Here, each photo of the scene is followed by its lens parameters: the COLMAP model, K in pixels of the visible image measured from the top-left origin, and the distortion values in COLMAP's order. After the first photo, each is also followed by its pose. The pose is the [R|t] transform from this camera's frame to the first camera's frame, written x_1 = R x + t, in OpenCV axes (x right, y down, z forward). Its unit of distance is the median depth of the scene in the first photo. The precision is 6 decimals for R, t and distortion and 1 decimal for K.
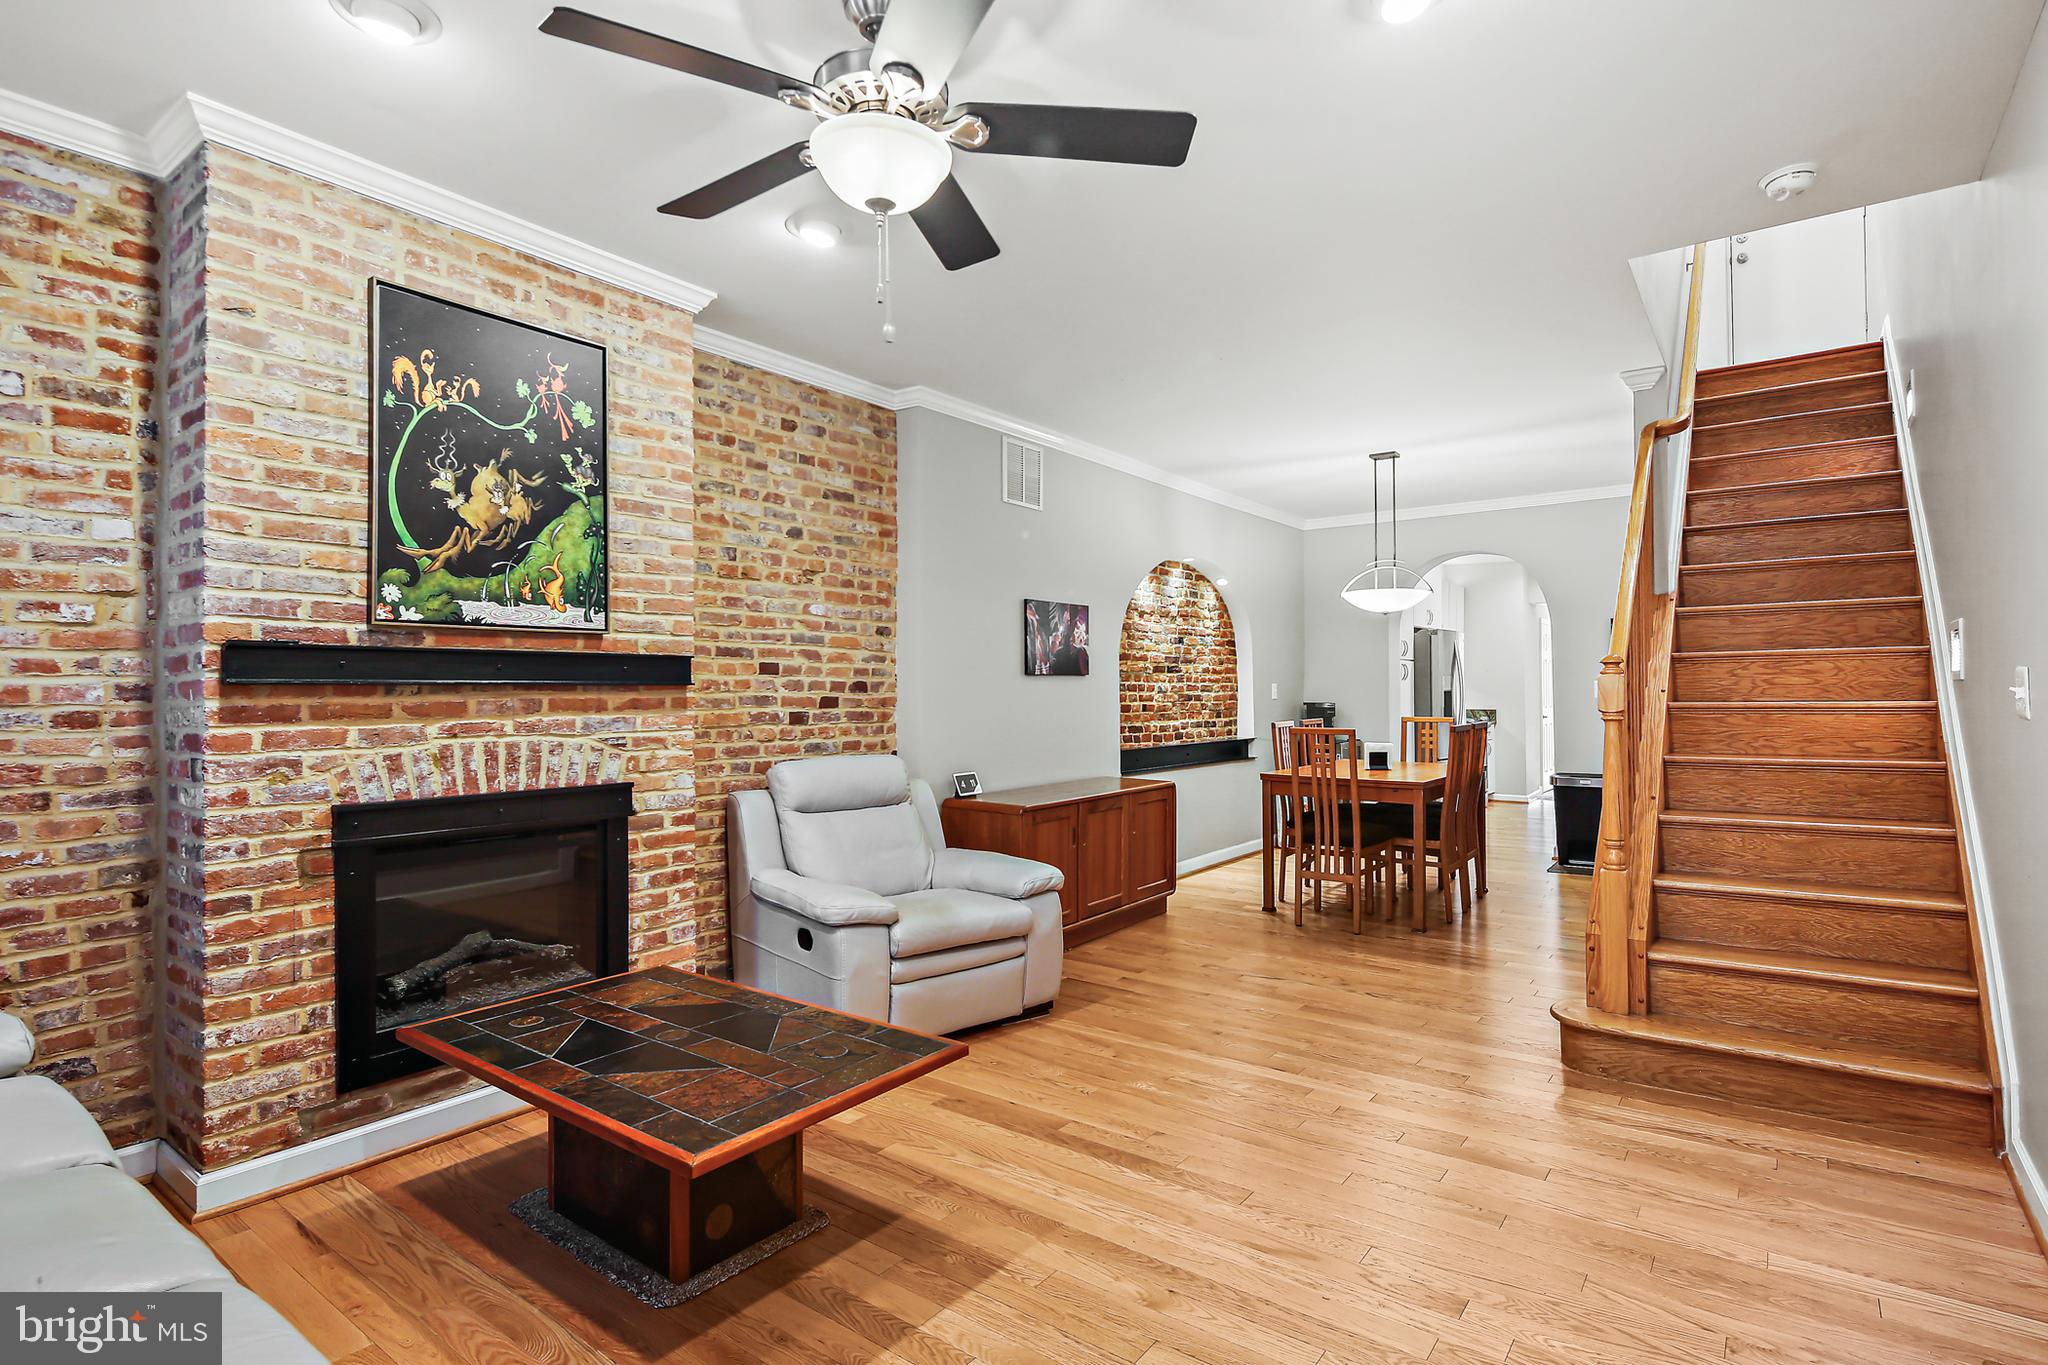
lens RADIAL K [[998.2, 0, 1019.6], [0, 998.2, 676.1], [0, 0, 1]] dist [0.004712, -0.004075]
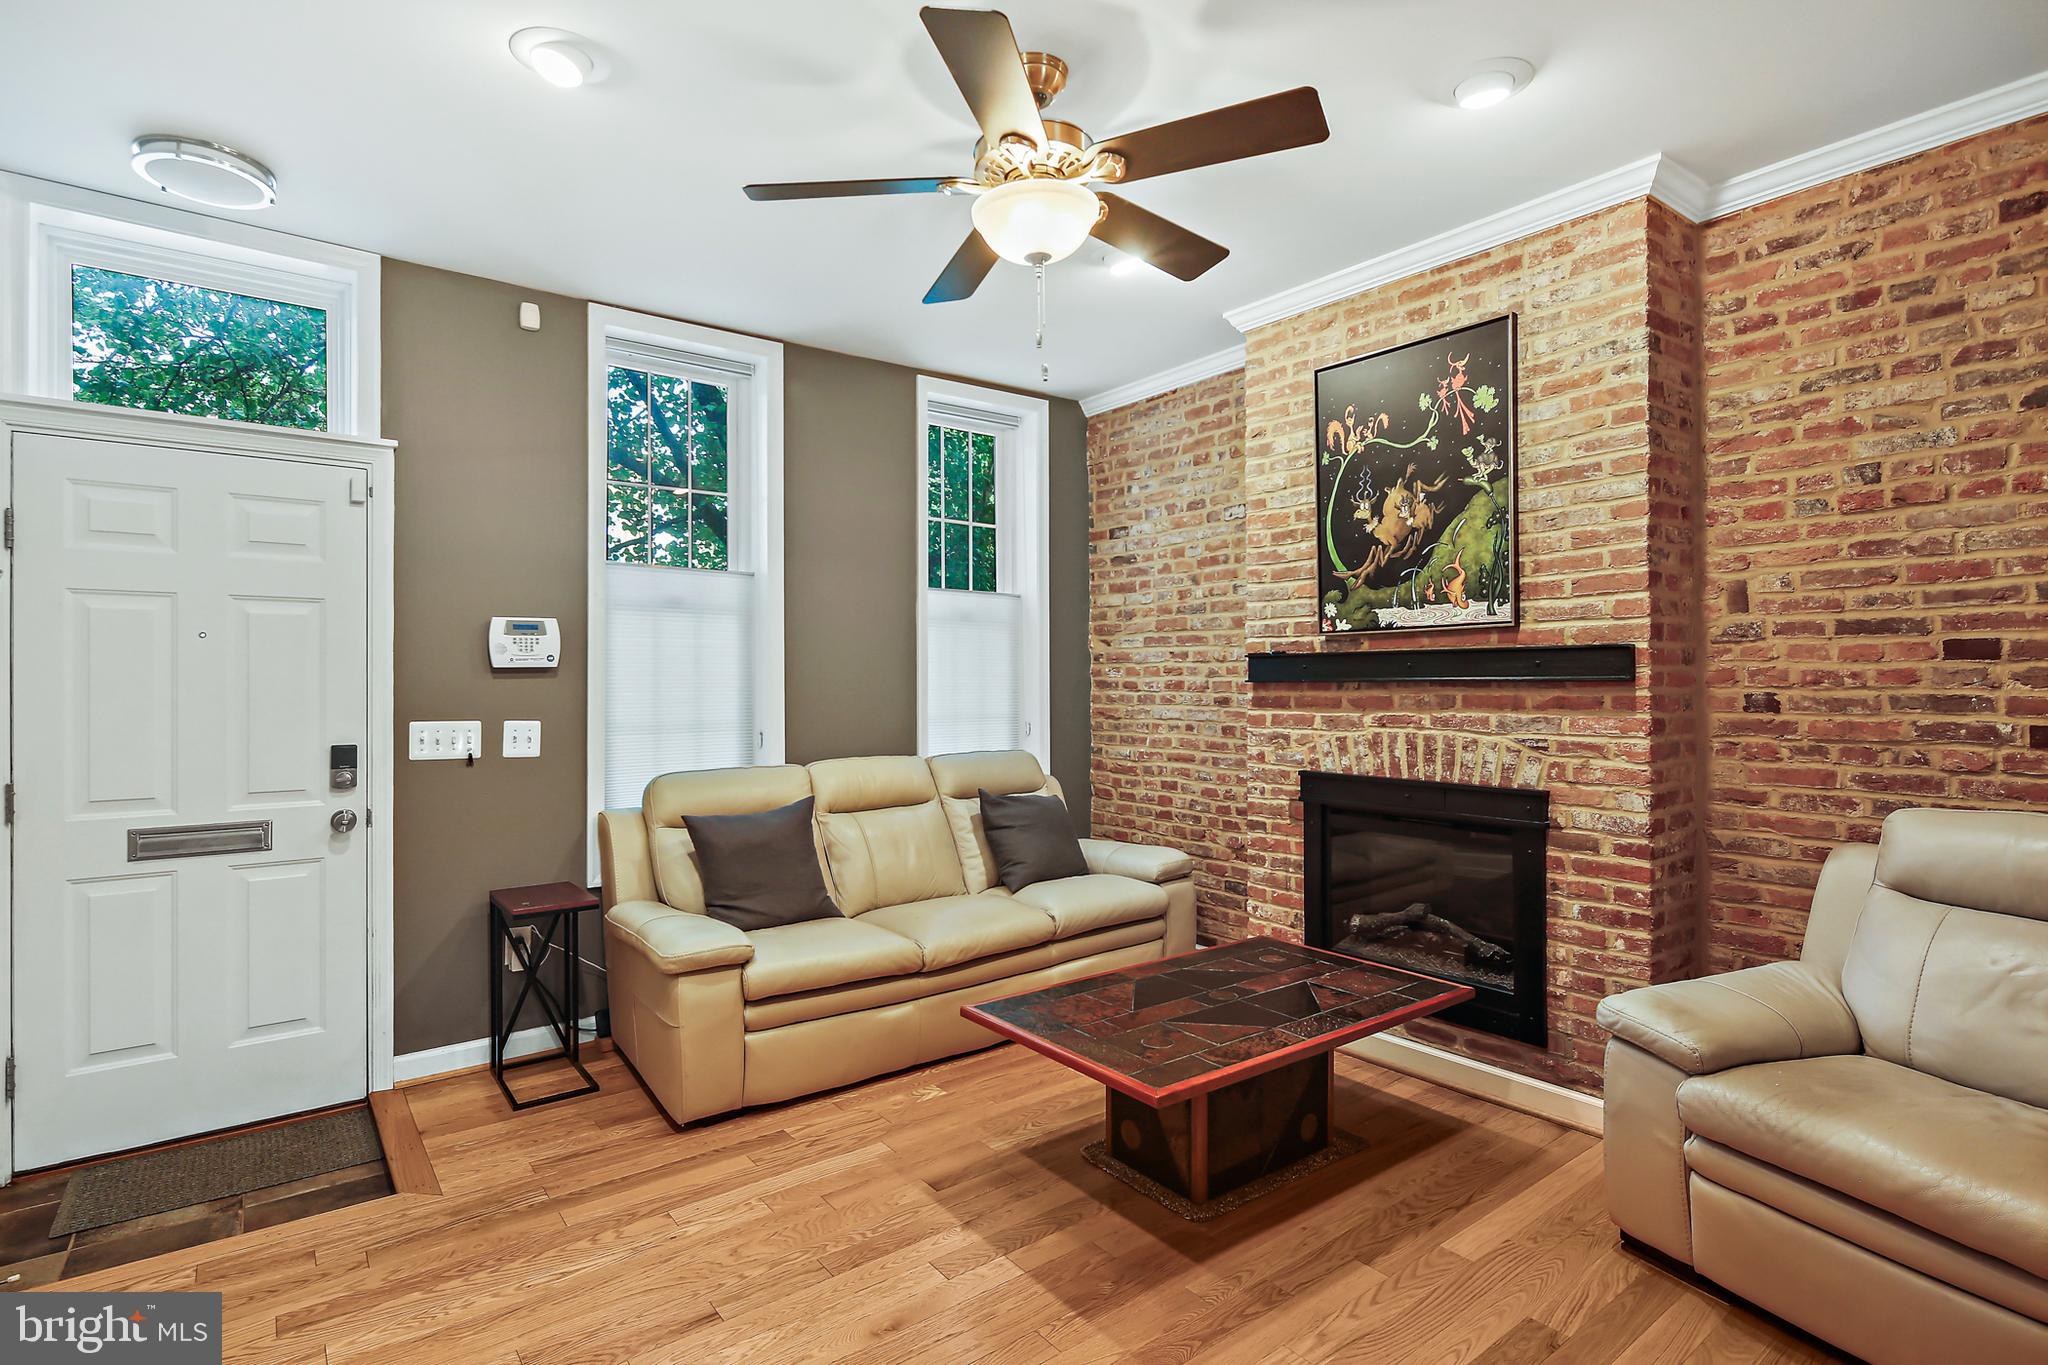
lens RADIAL K [[998.2, 0, 1021.1], [0, 998.2, 682.1], [0, 0, 1]] dist [0.004712, -0.004075]
pose [[-0.260393, 0.010552, -0.965445, 0.481981], [0.024158, 0.999698, 0.004411, -0.004380], [0.965200, -0.022174, -0.260569, 0.647232]]
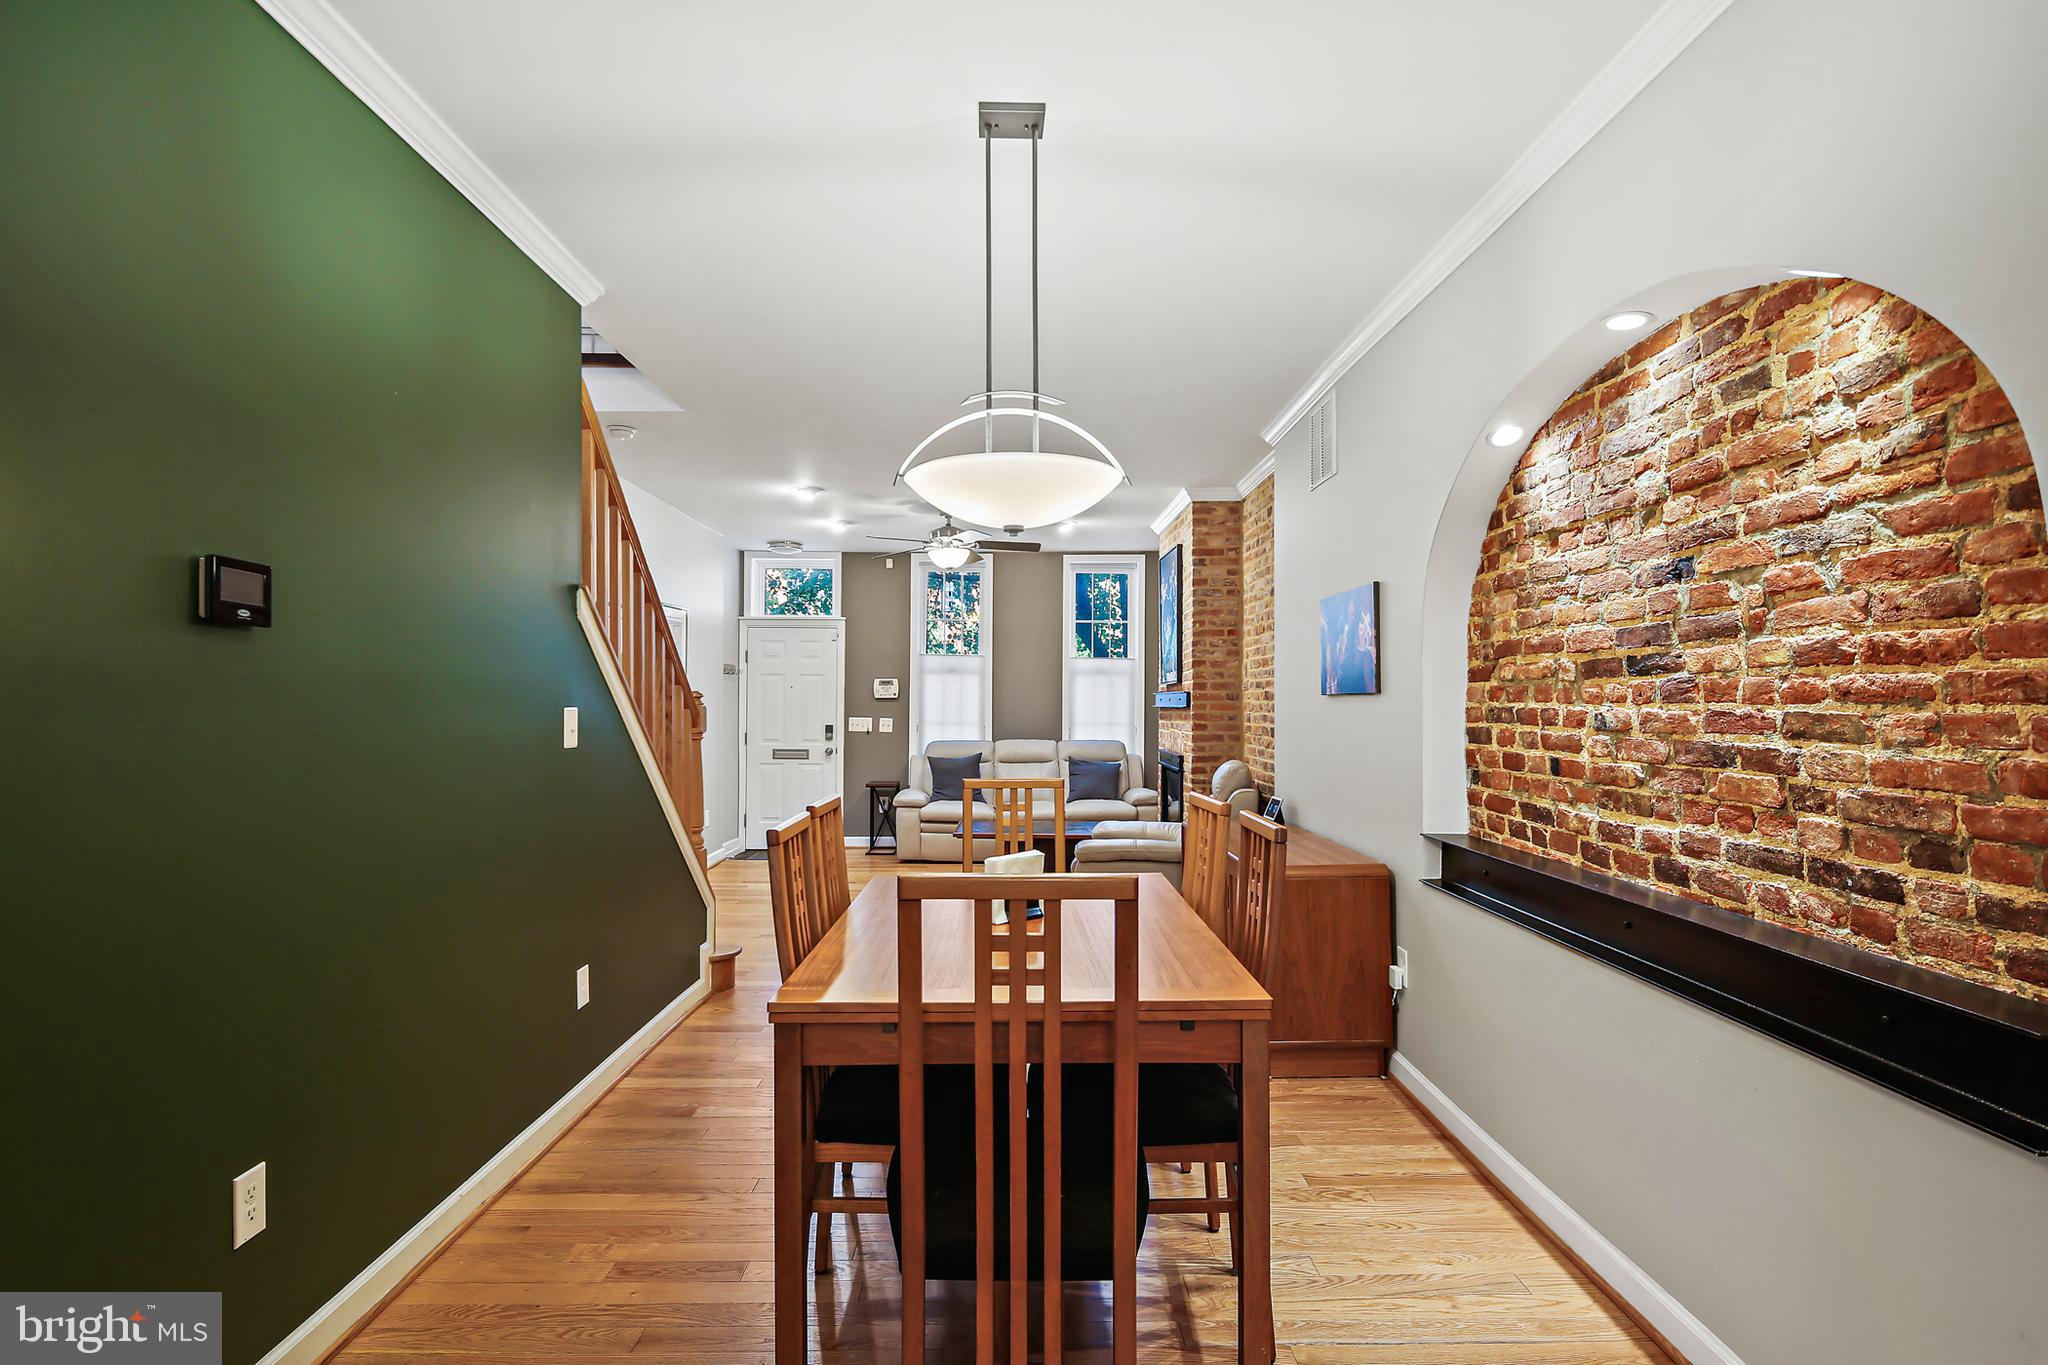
lens RADIAL K [[998.2, 0, 1011.6], [0, 998.2, 696.3], [0, 0, 1]] dist [0.004712, -0.004075]
pose [[-0.795994, 0.002339, -0.605300, 0.882847], [0.014169, 0.999791, -0.014771, 0.009782], [0.605139, -0.020334, -0.795860, 1.917911]]
